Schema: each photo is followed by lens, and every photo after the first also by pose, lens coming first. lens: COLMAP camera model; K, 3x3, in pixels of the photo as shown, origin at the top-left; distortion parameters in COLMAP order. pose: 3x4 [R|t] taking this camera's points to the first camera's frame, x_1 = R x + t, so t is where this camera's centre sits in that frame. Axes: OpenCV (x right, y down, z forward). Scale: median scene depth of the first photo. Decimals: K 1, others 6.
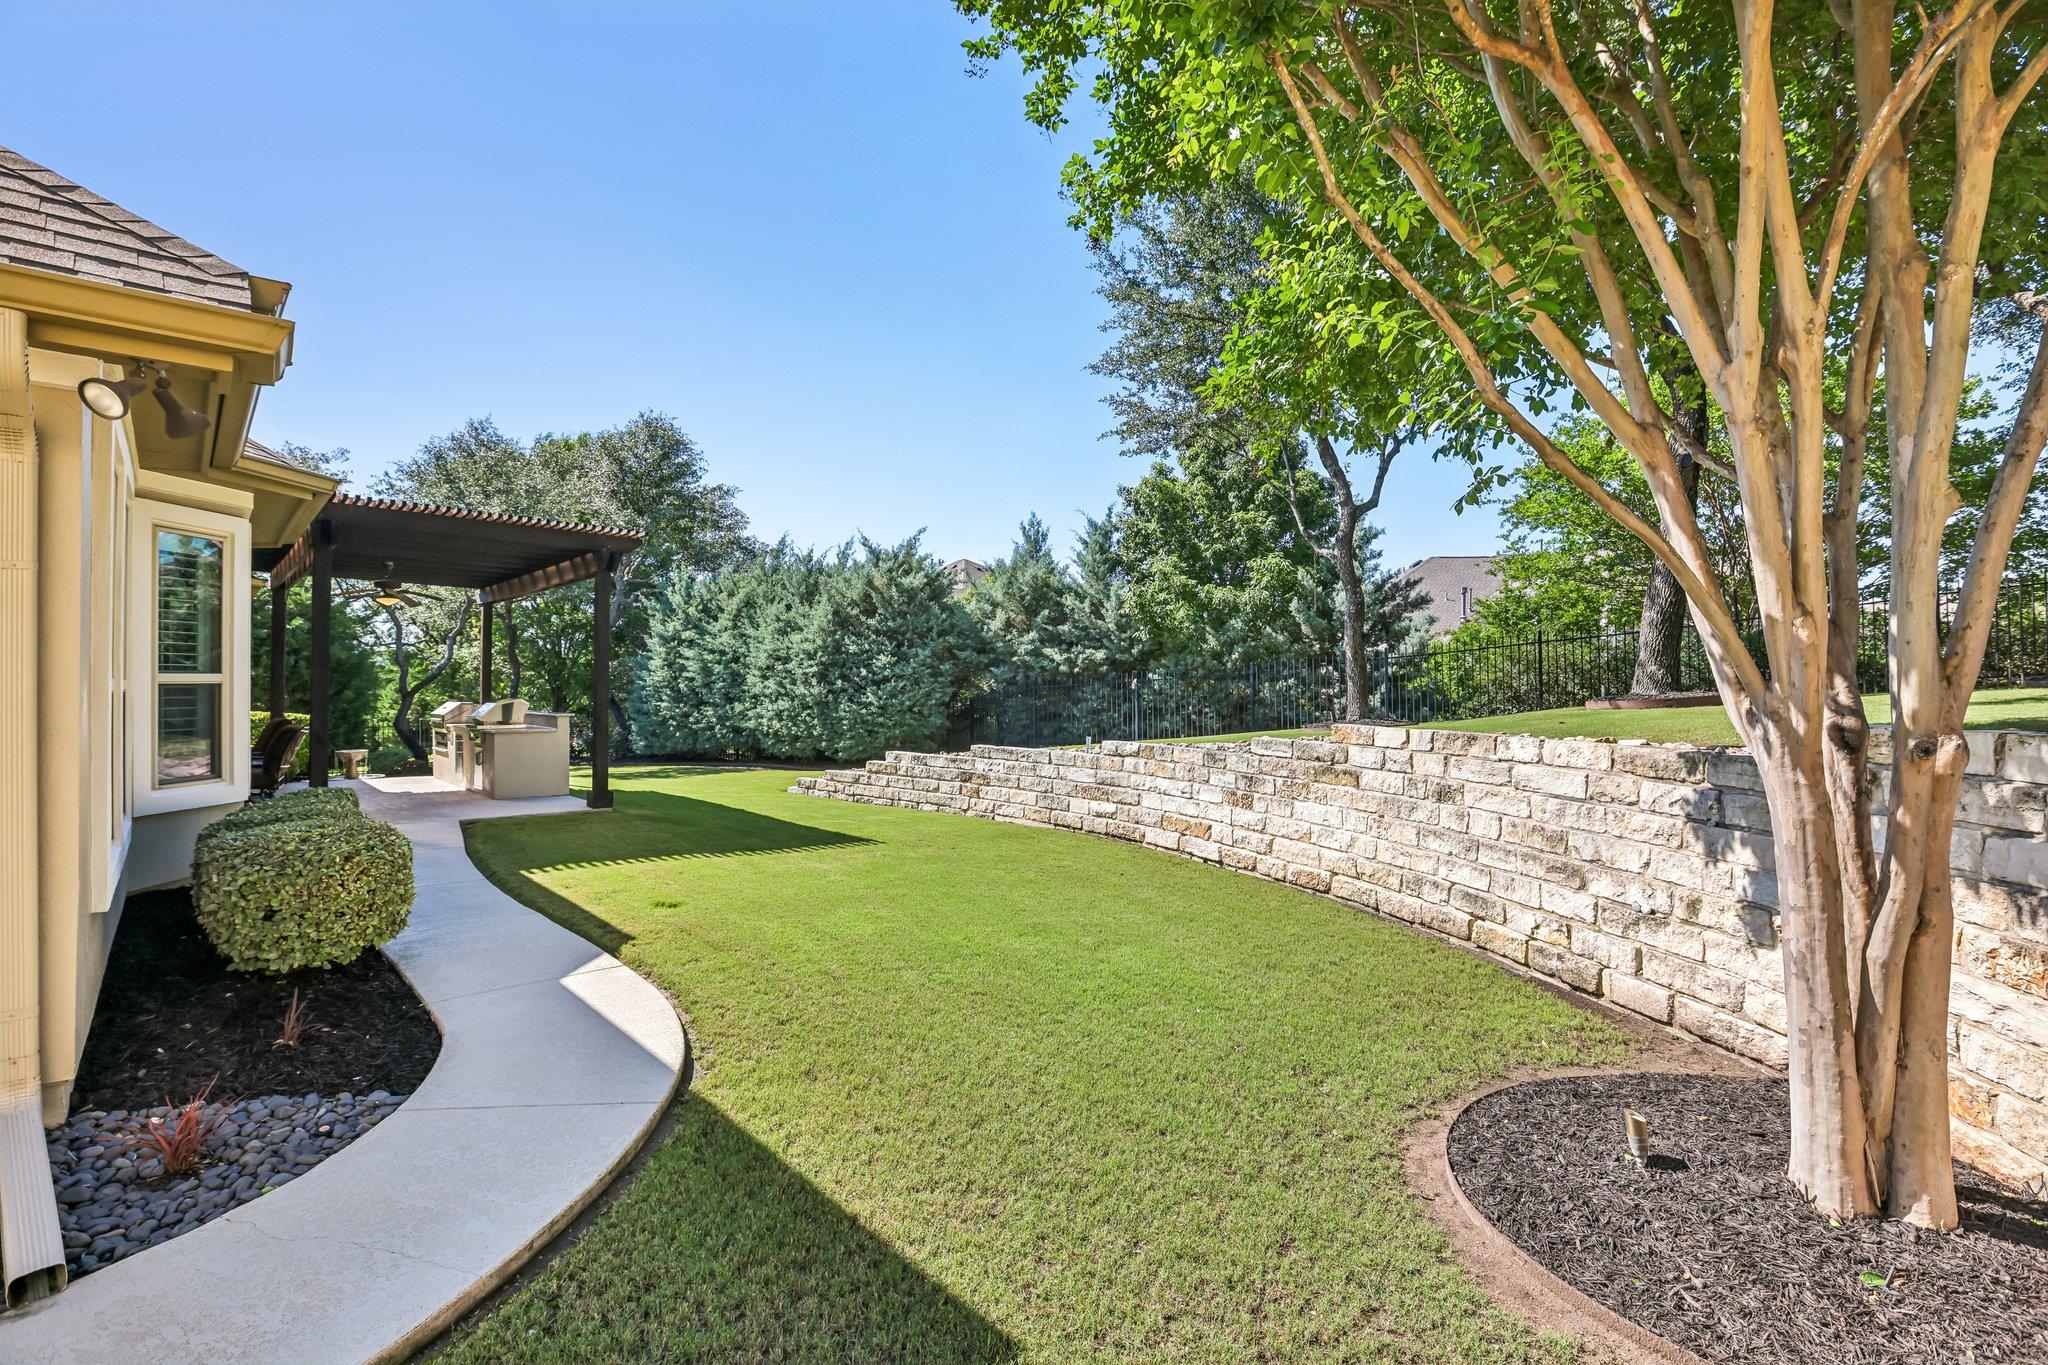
lens RADIAL K [[919.0, 0, 1024.0], [0, 919.0, 682.5], [0, 0, 1]] dist [-0.037480, 0.000494]
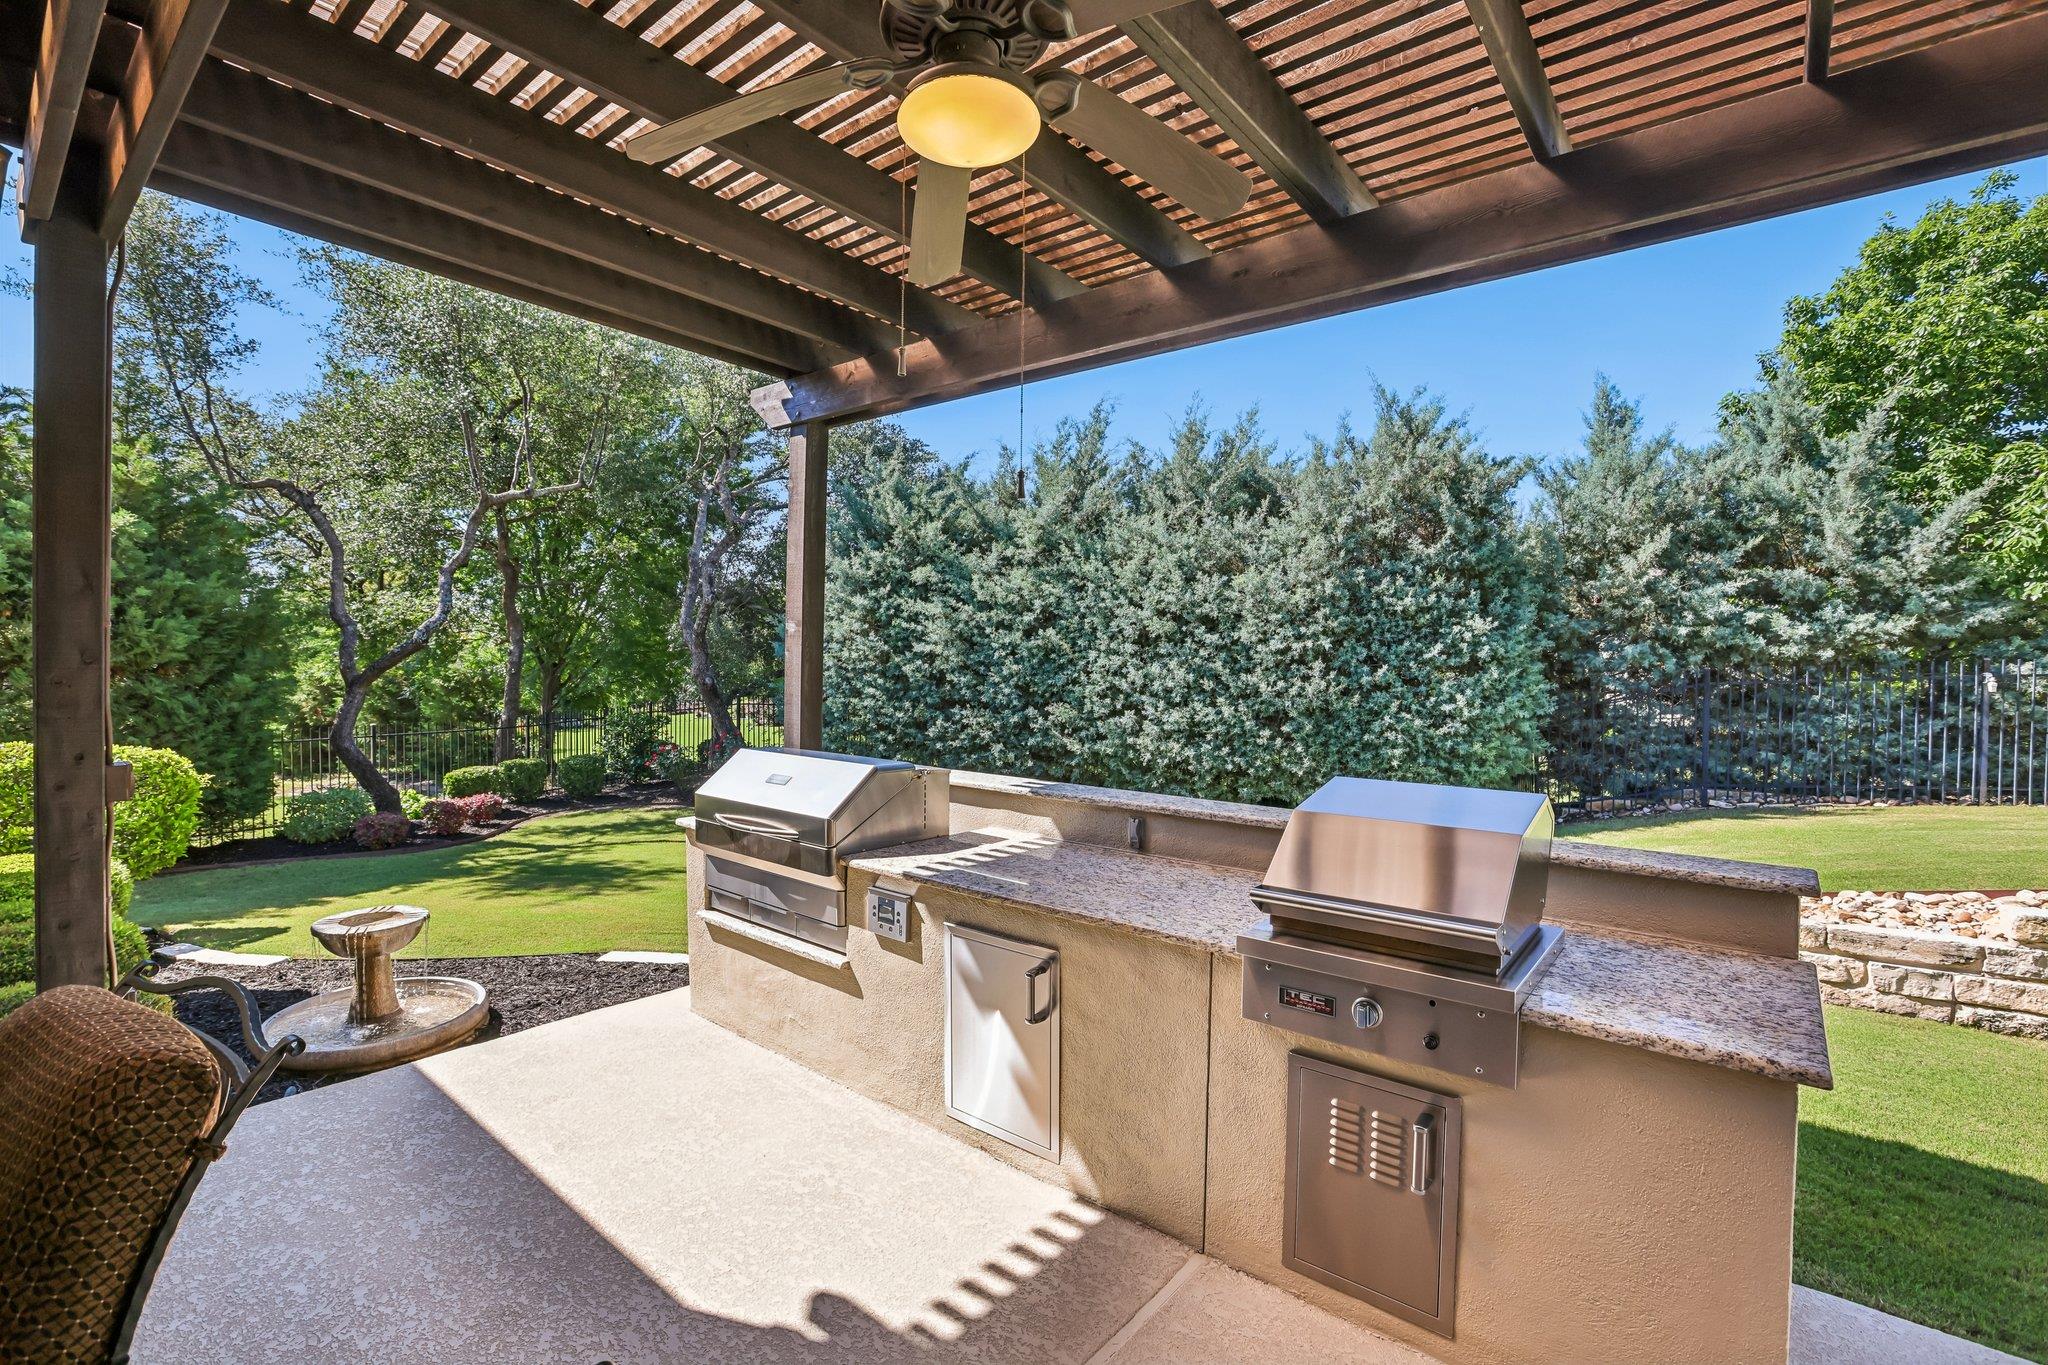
lens RADIAL K [[919.0, 0, 1024.0], [0, 919.0, 682.5], [0, 0, 1]] dist [-0.037480, 0.000494]
pose [[0.991012, 0.009123, 0.133463, -0.404102], [-0.013171, 0.999479, 0.029481, -0.005381], [-0.133124, -0.030974, 0.990615, 0.480280]]
